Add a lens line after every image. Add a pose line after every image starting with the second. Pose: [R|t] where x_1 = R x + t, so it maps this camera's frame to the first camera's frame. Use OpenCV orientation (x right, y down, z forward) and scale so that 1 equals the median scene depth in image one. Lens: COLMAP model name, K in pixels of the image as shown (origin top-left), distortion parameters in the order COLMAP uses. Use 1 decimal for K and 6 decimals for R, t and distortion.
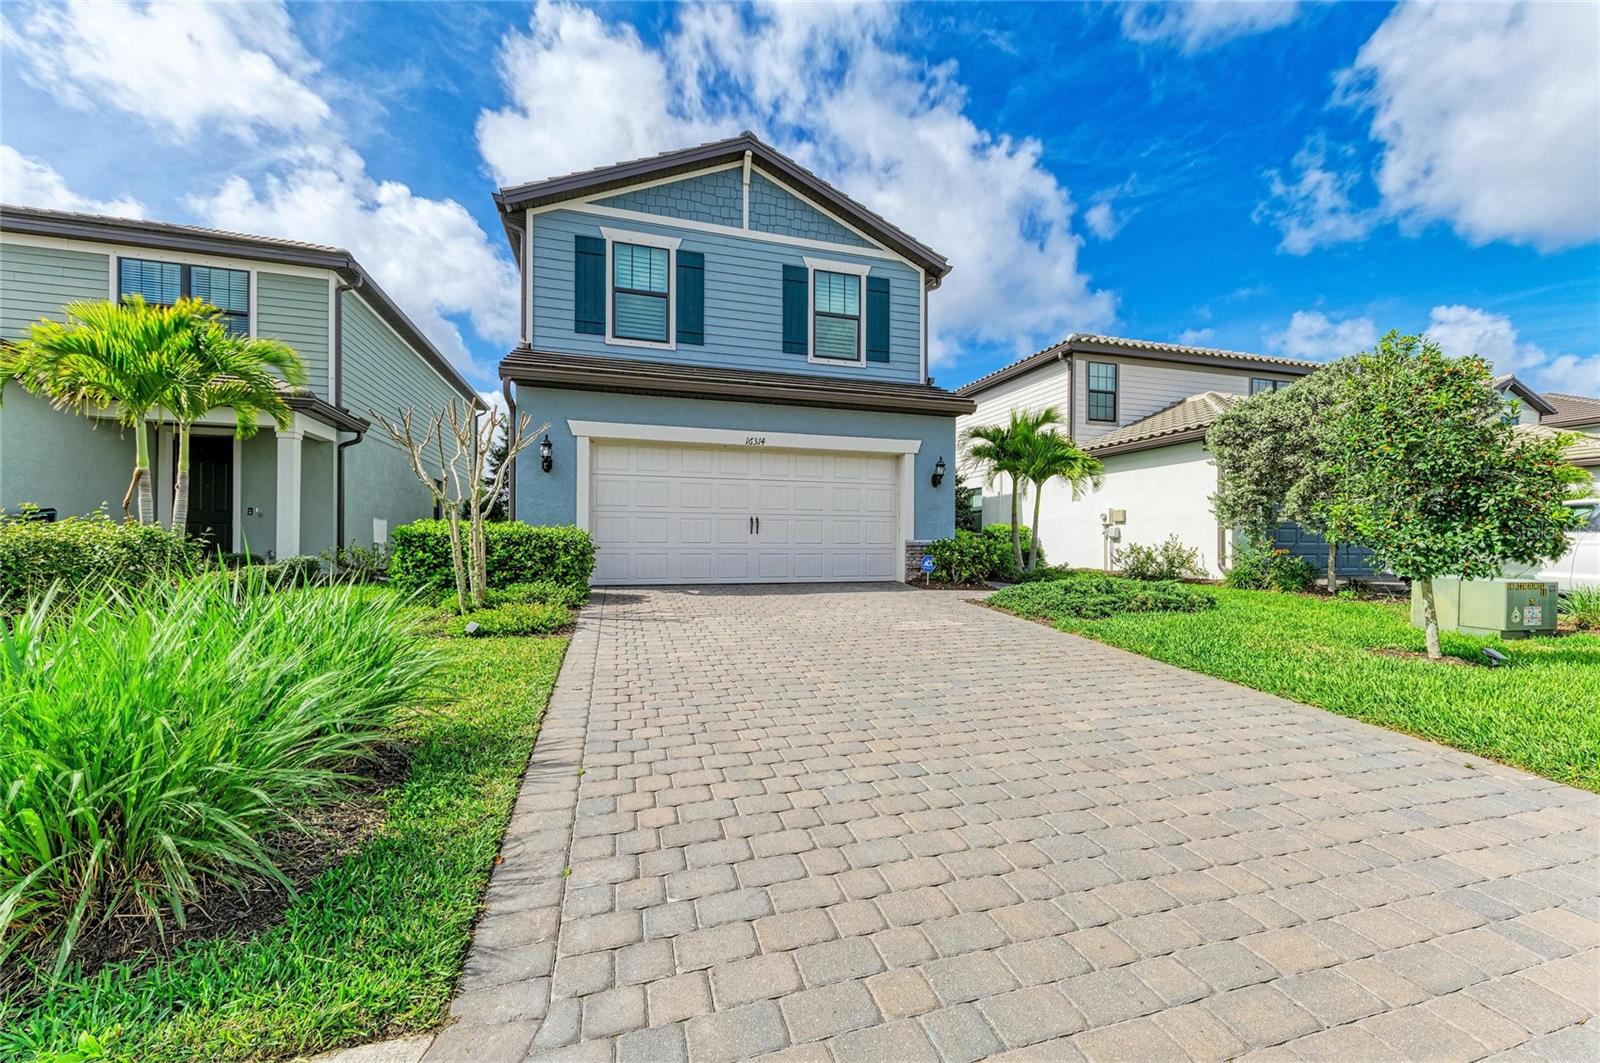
lens RADIAL K [[633.6, 0, 799.0], [0, 633.6, 543.8], [0, 0, 1]] dist [0.020565, -0.003972]
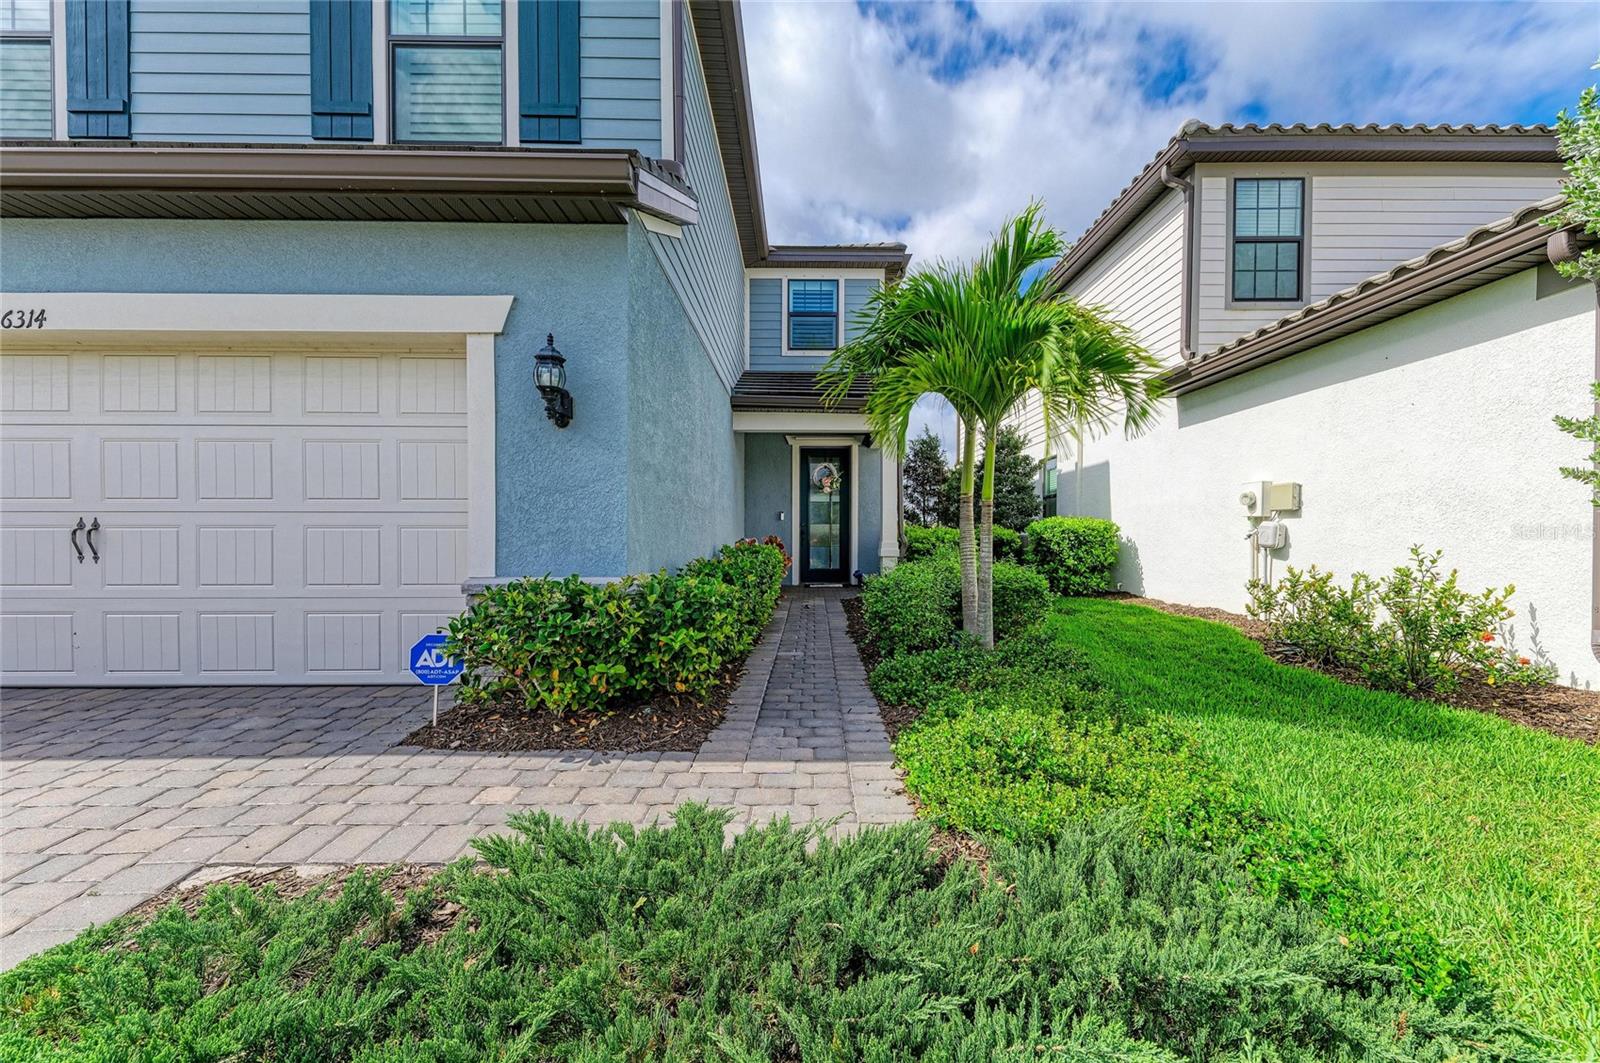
lens RADIAL K [[633.6, 0, 800.4], [0, 633.6, 542.4], [0, 0, 1]] dist [0.020565, -0.003972]
pose [[0.959727, -0.003793, -0.280909, 0.418980], [0.006758, 0.999931, 0.009586, -0.026638], [0.280853, -0.011098, 0.959687, 0.665503]]
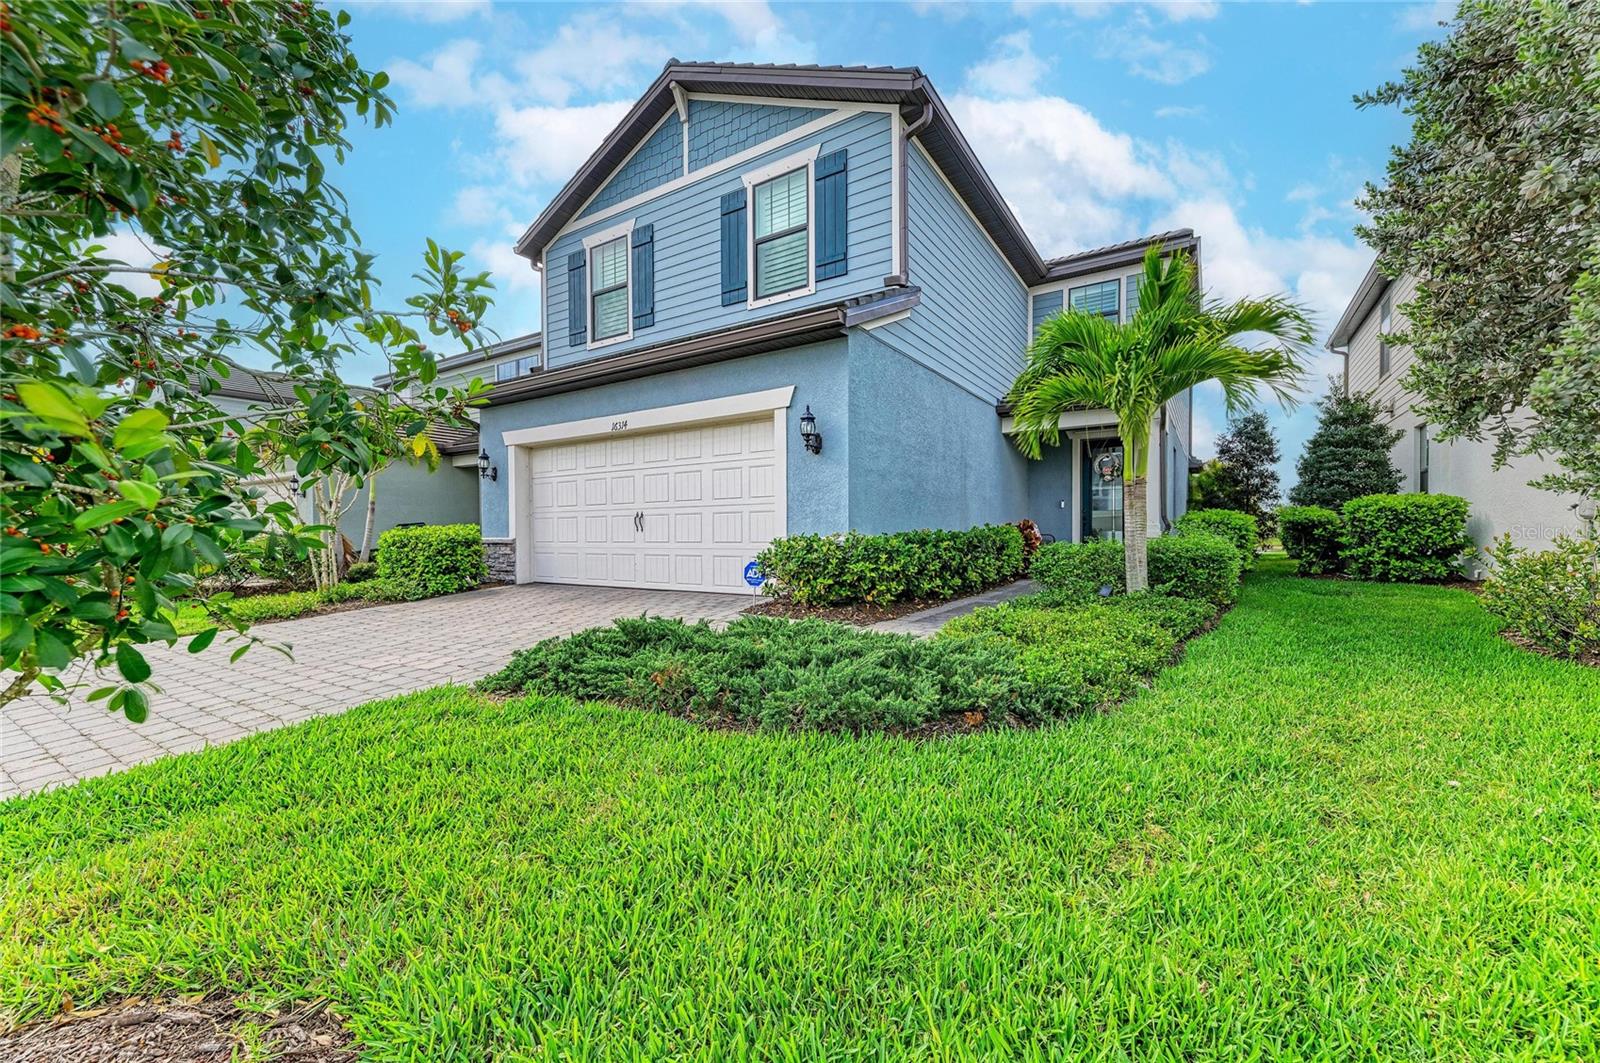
lens RADIAL K [[633.6, 0, 795.0], [0, 633.6, 538.7], [0, 0, 1]] dist [0.020565, -0.003972]
pose [[0.640547, -0.003813, -0.767910, 0.655513], [0.010318, 0.999940, 0.003642, -0.006600], [0.767850, -0.010256, 0.640548, 0.547765]]
